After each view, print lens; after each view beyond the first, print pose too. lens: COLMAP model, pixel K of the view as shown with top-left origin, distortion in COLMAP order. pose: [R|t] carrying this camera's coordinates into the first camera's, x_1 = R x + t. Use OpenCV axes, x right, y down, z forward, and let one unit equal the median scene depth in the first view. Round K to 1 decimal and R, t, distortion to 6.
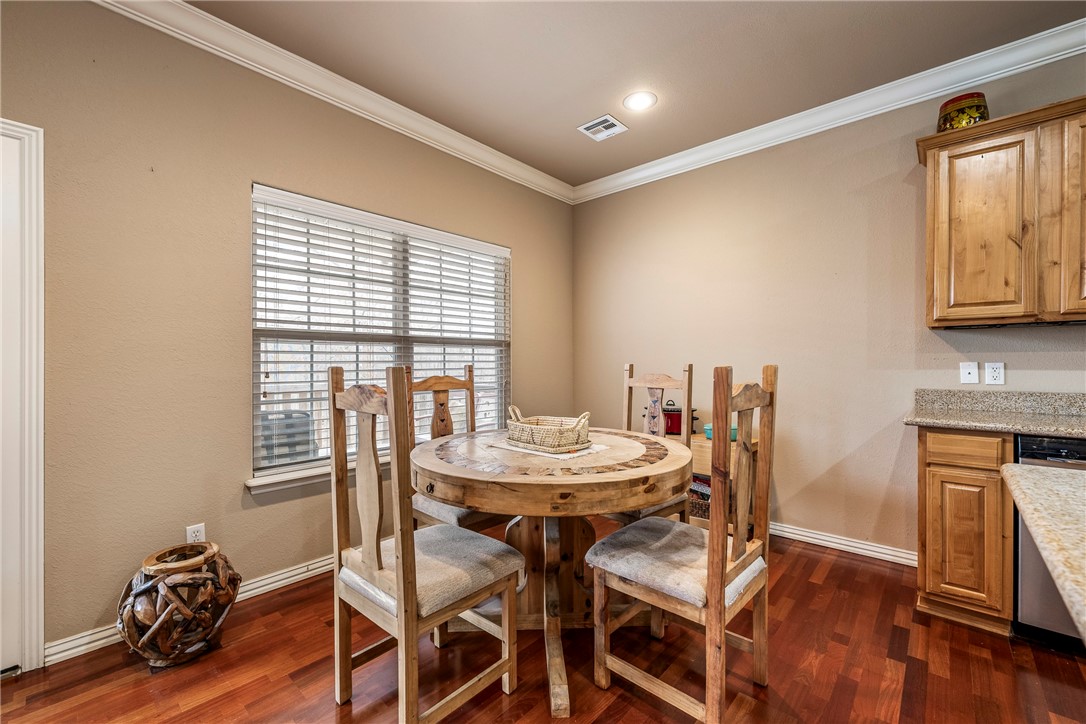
lens RADIAL K [[451.0, 0, 539.0], [0, 451.0, 361.2], [0, 0, 1]] dist [-0.007582, -0.000235]
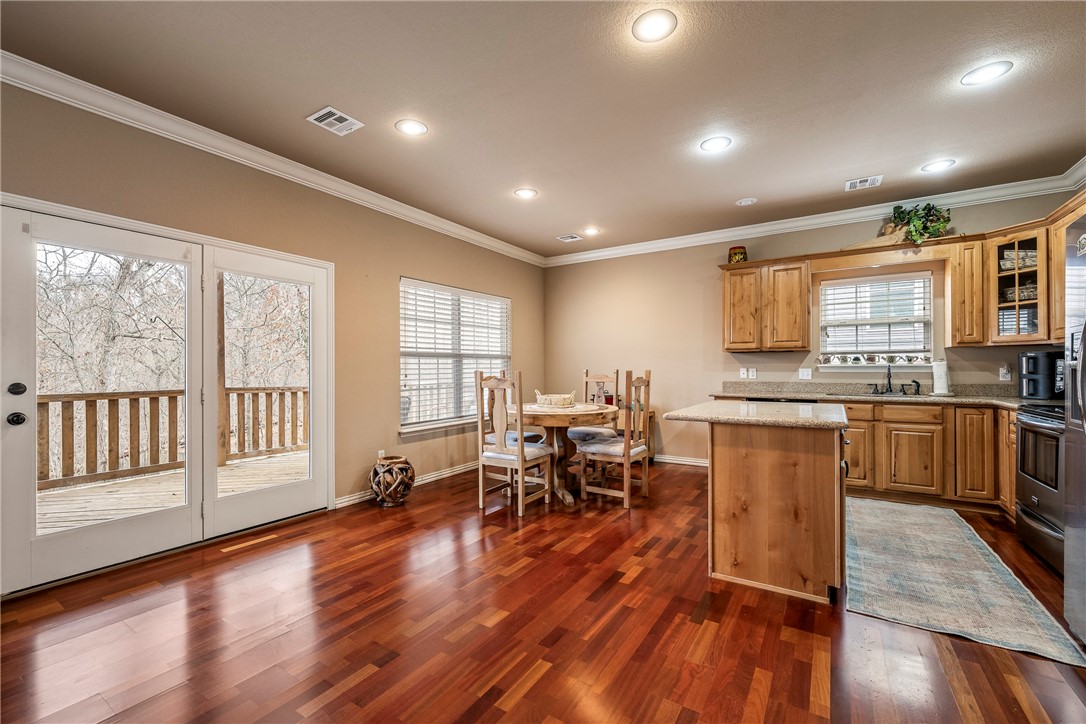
lens RADIAL K [[451.0, 0, 543.7], [0, 451.0, 368.4], [0, 0, 1]] dist [-0.007582, -0.000235]
pose [[0.985559, -0.002366, 0.169316, -0.363394], [0.001781, 0.999992, 0.003610, -0.007856], [-0.169323, -0.003256, 0.985555, -1.029391]]
